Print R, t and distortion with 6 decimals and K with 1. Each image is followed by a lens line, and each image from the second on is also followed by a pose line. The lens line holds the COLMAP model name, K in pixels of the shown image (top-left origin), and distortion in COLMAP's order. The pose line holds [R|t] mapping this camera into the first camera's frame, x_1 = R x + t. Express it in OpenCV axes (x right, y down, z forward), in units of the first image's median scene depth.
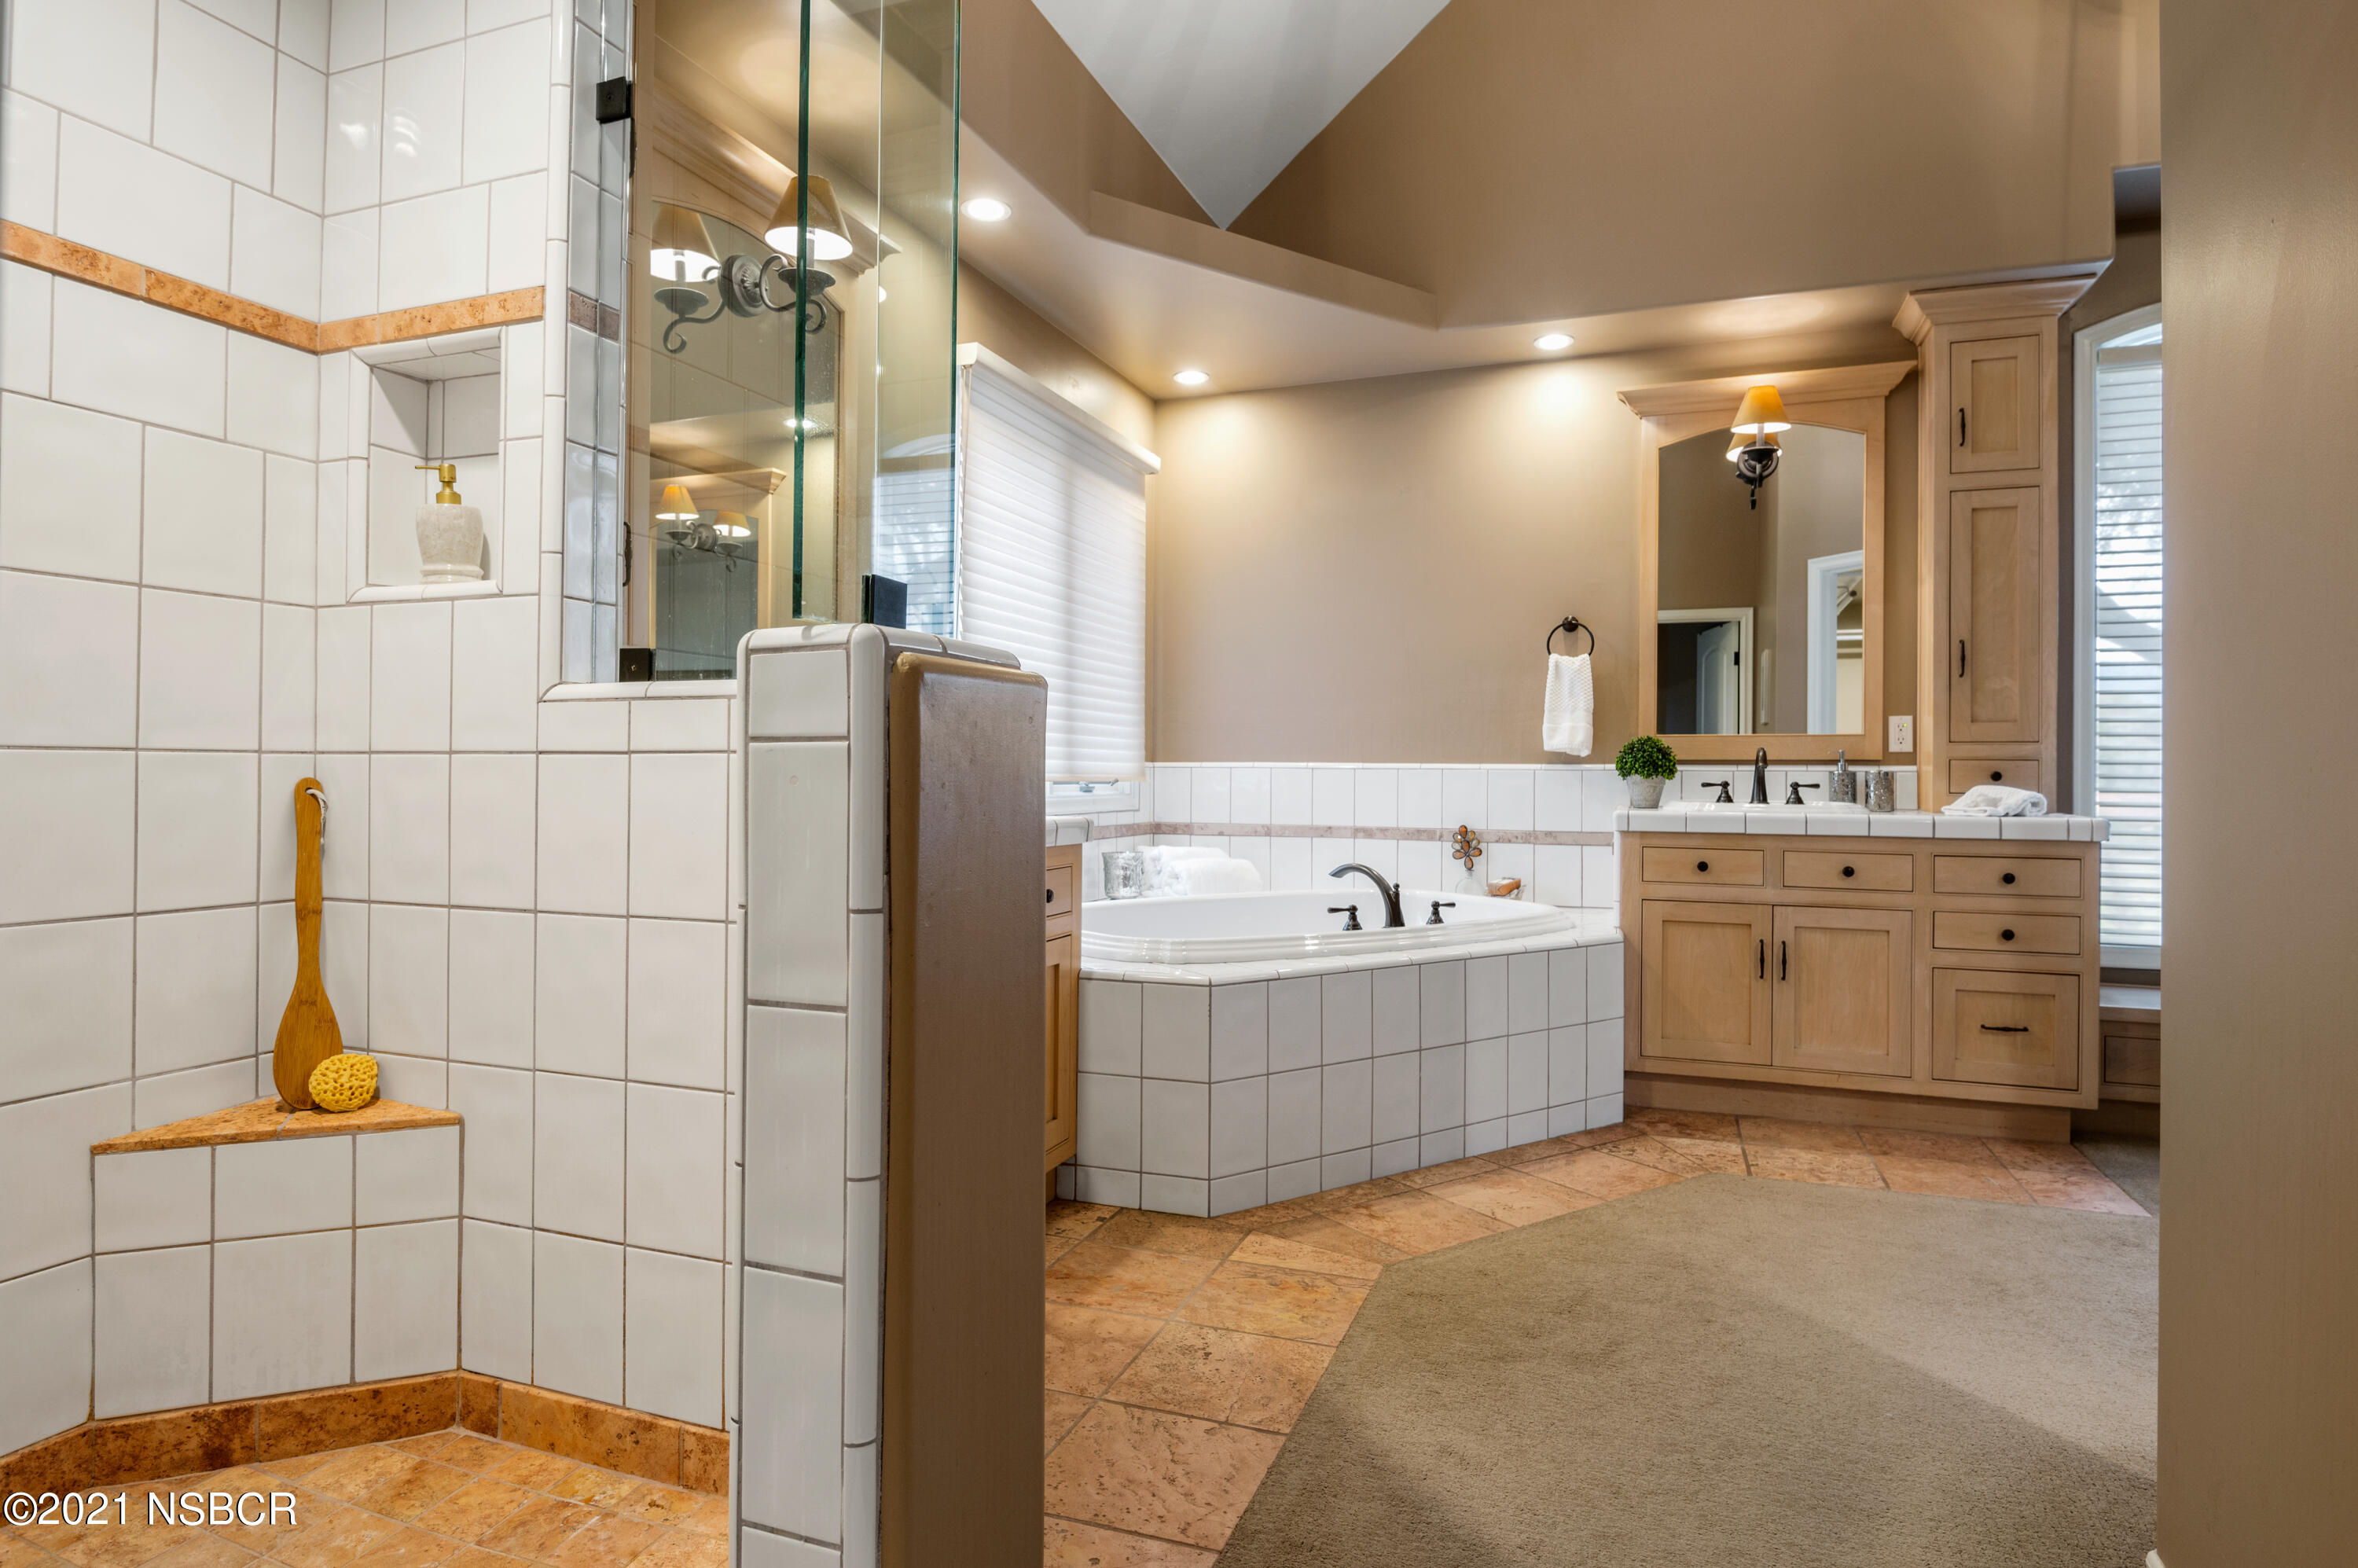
lens RADIAL K [[1327.1, 0, 1179.0], [0, 1327.1, 762.4], [0, 0, 1]] dist [0.002597, -0.000353]
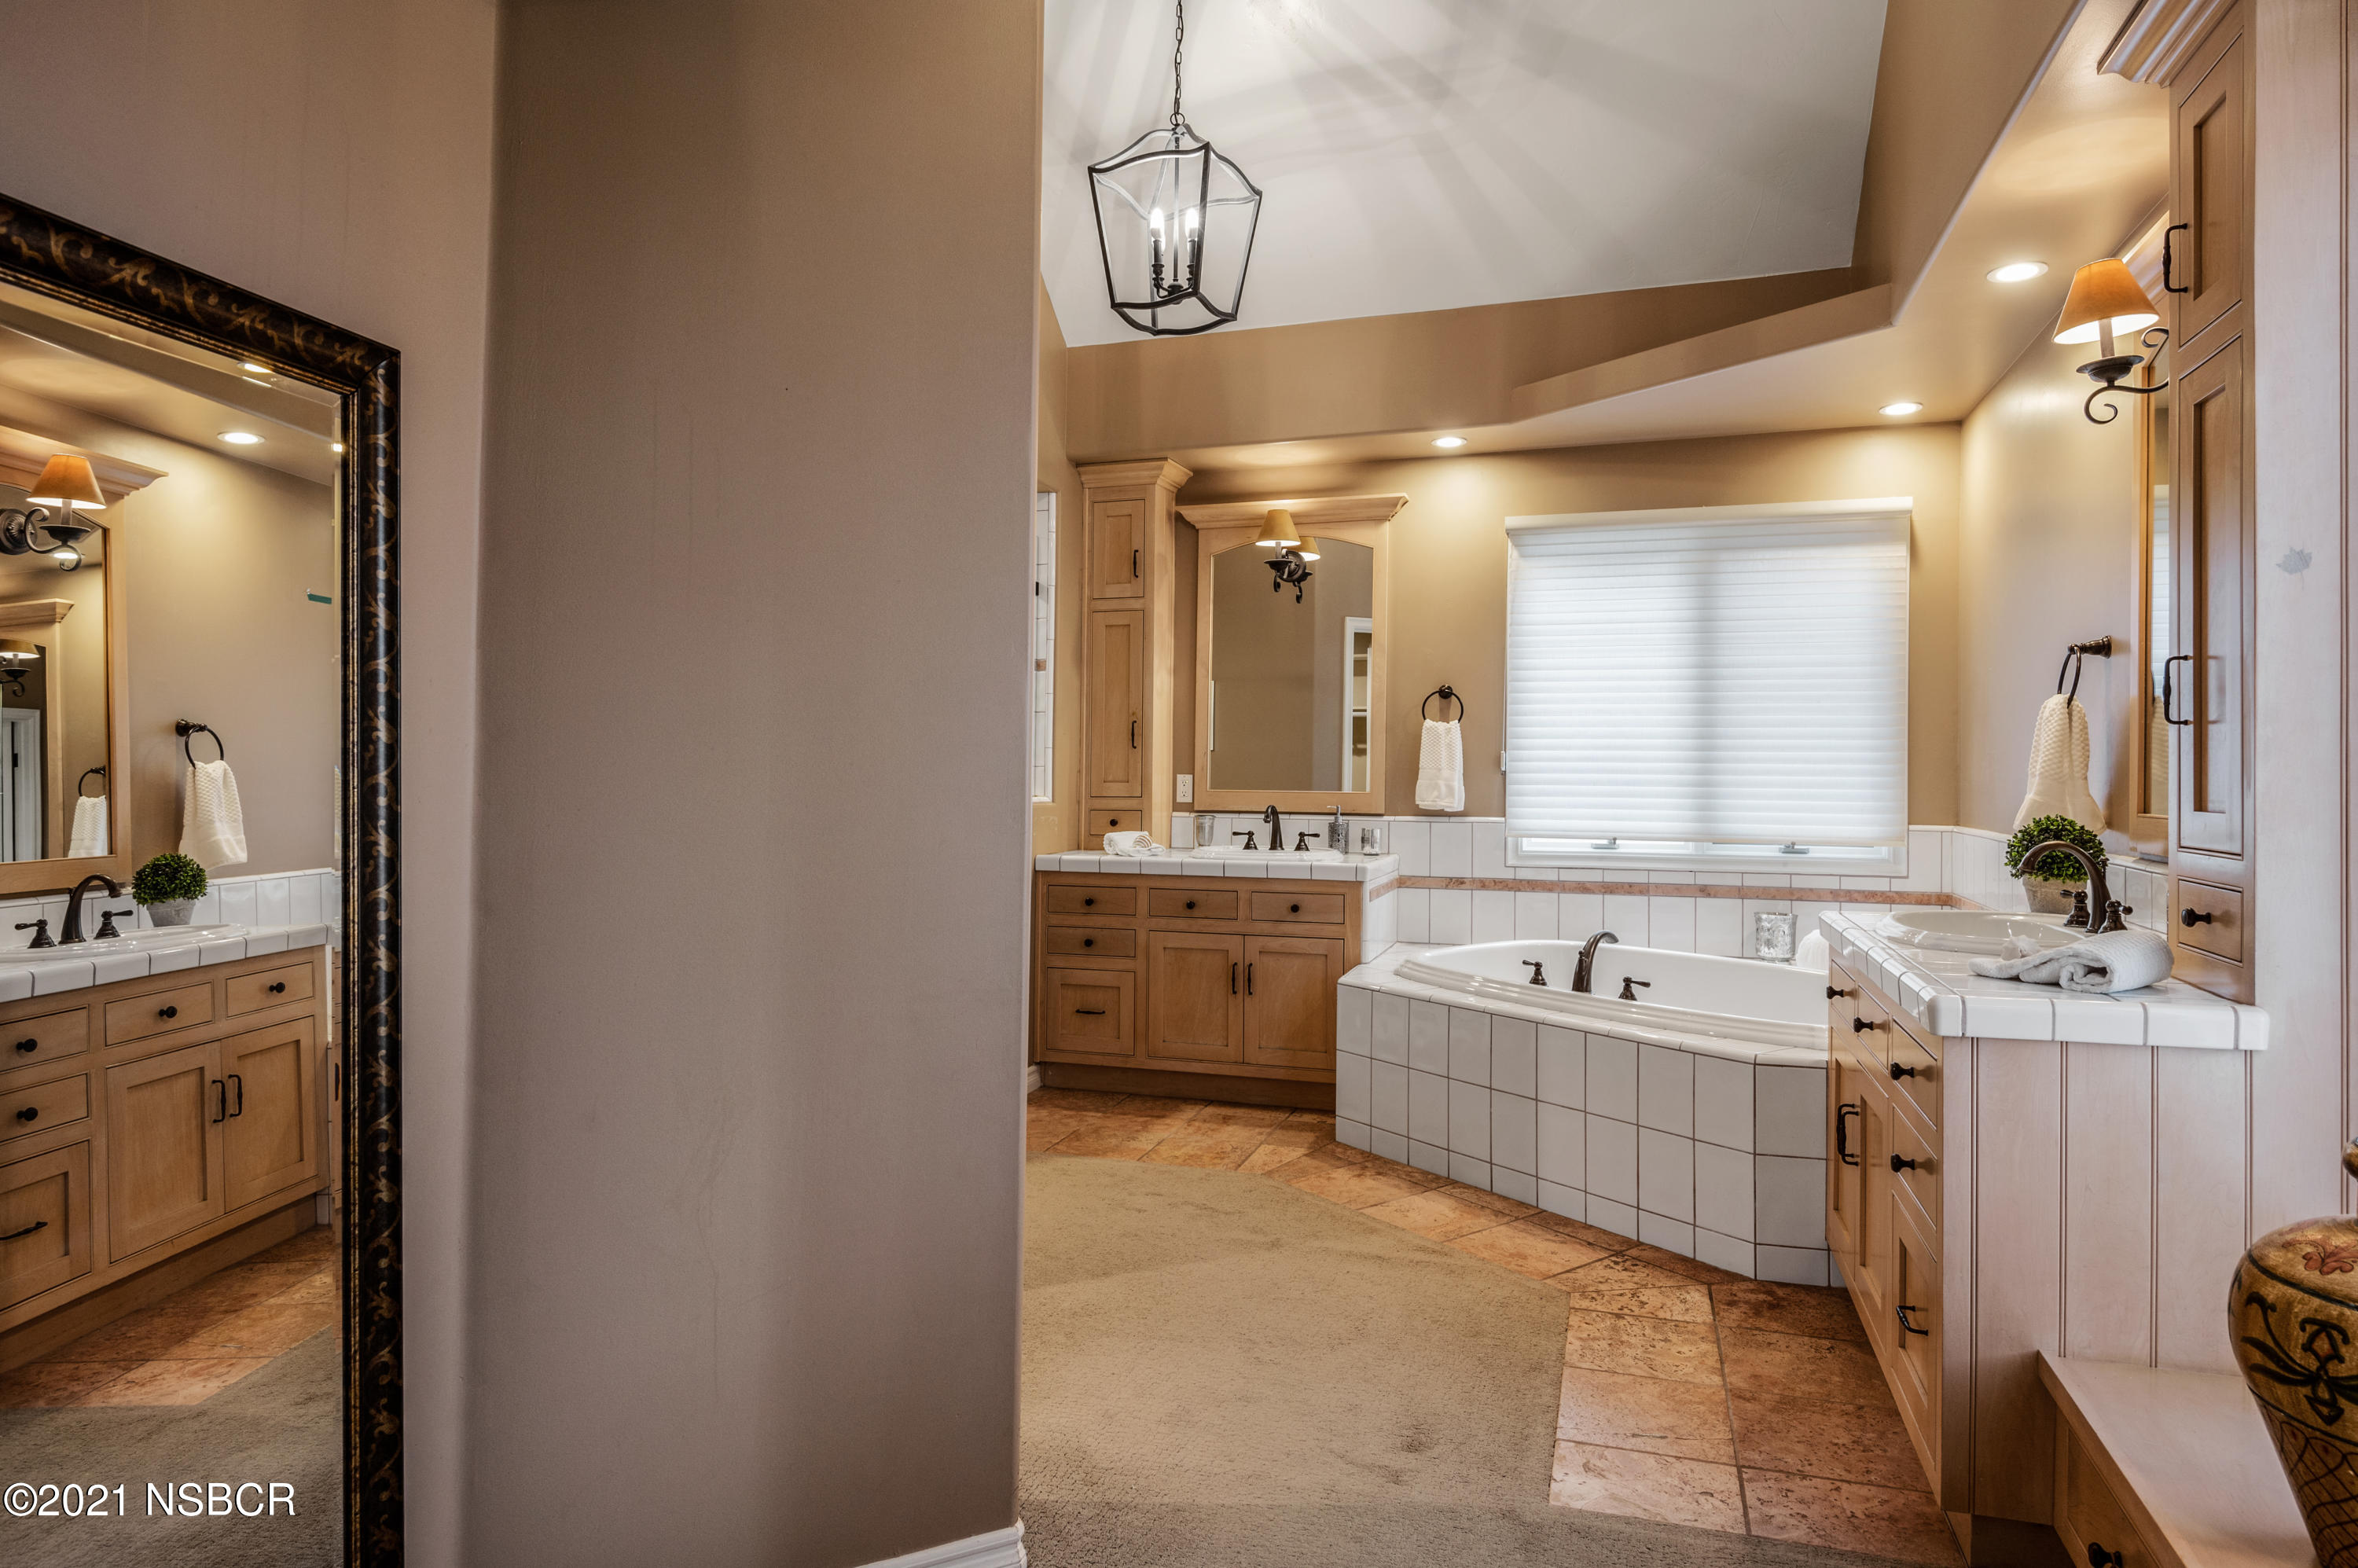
lens RADIAL K [[1327.1, 0, 1179.0], [0, 1327.1, 762.4], [0, 0, 1]] dist [0.002597, -0.000353]
pose [[0.018773, -0.013331, -0.999735, 1.166917], [0.005300, 0.999898, -0.013234, -0.046020], [0.999810, -0.005050, 0.018841, 0.622139]]
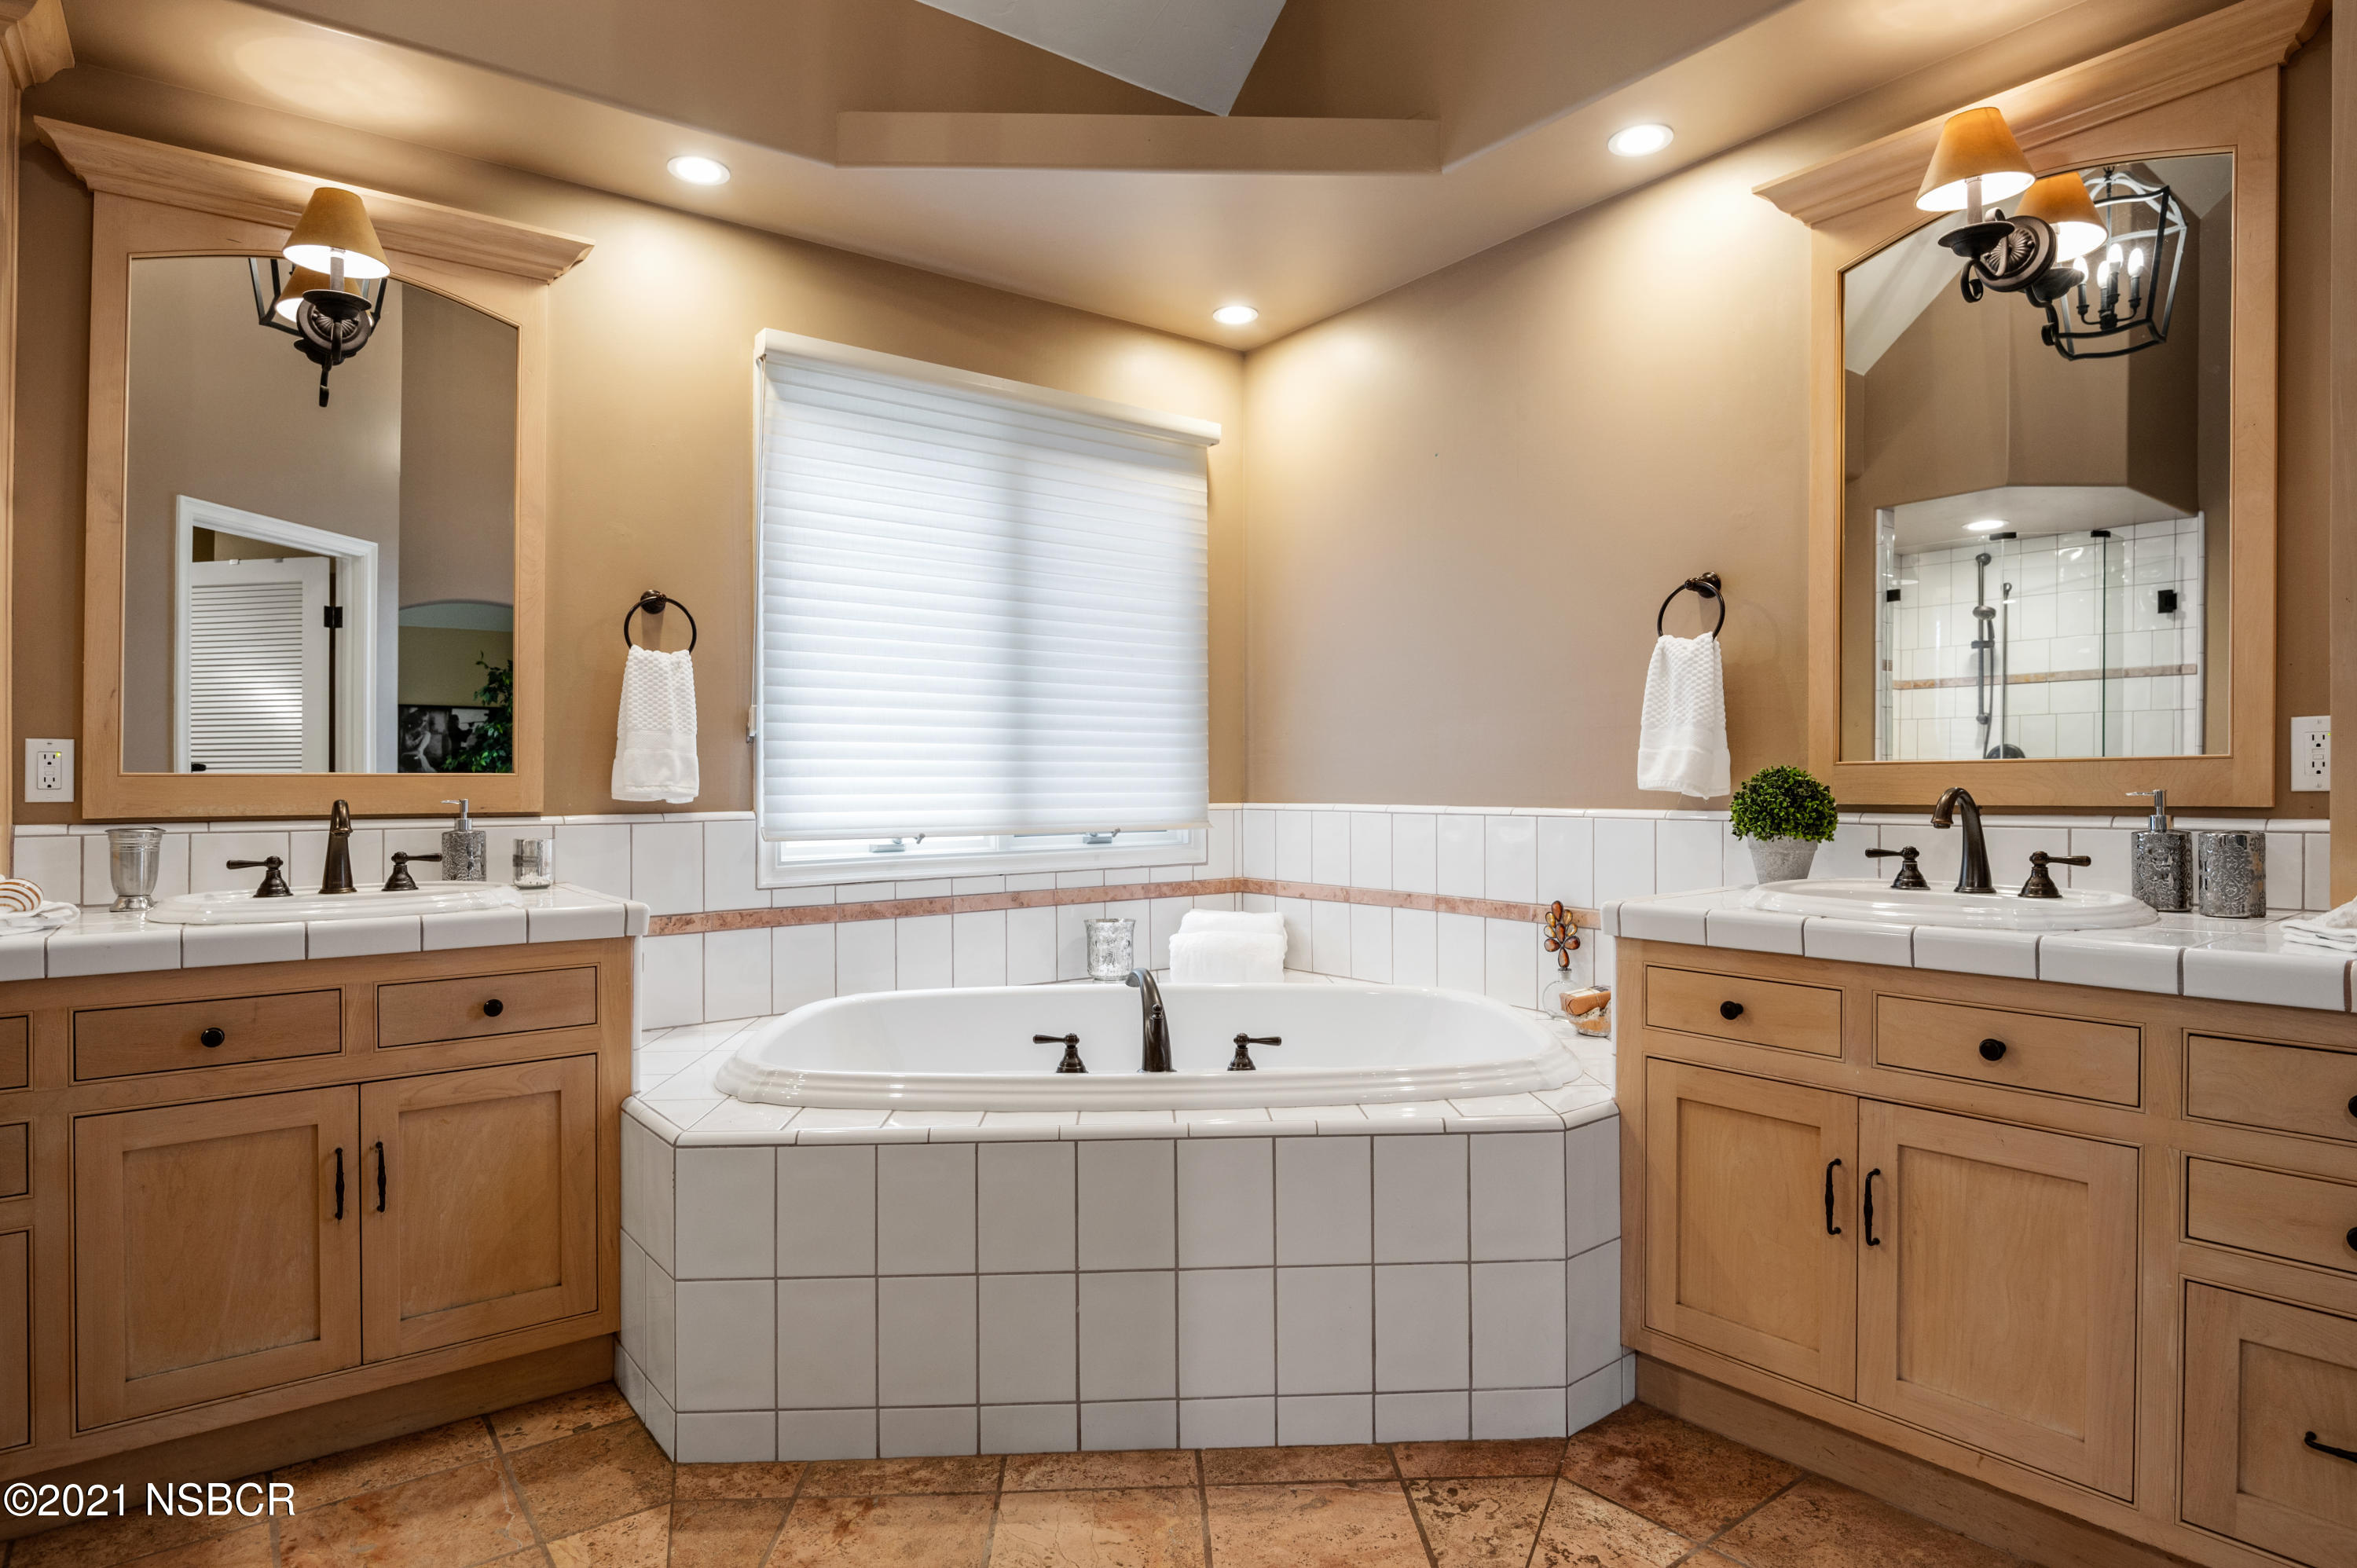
lens RADIAL K [[1291.4, 0, 1178.5], [0, 1291.4, 784.0], [0, 0, 1]] dist [-0.004251, -0.015157]
pose [[0.840789, -0.012667, -0.541215, 0.500279], [0.019333, 0.999791, 0.006635, -0.023726], [0.541018, -0.016042, 0.840858, 0.435533]]
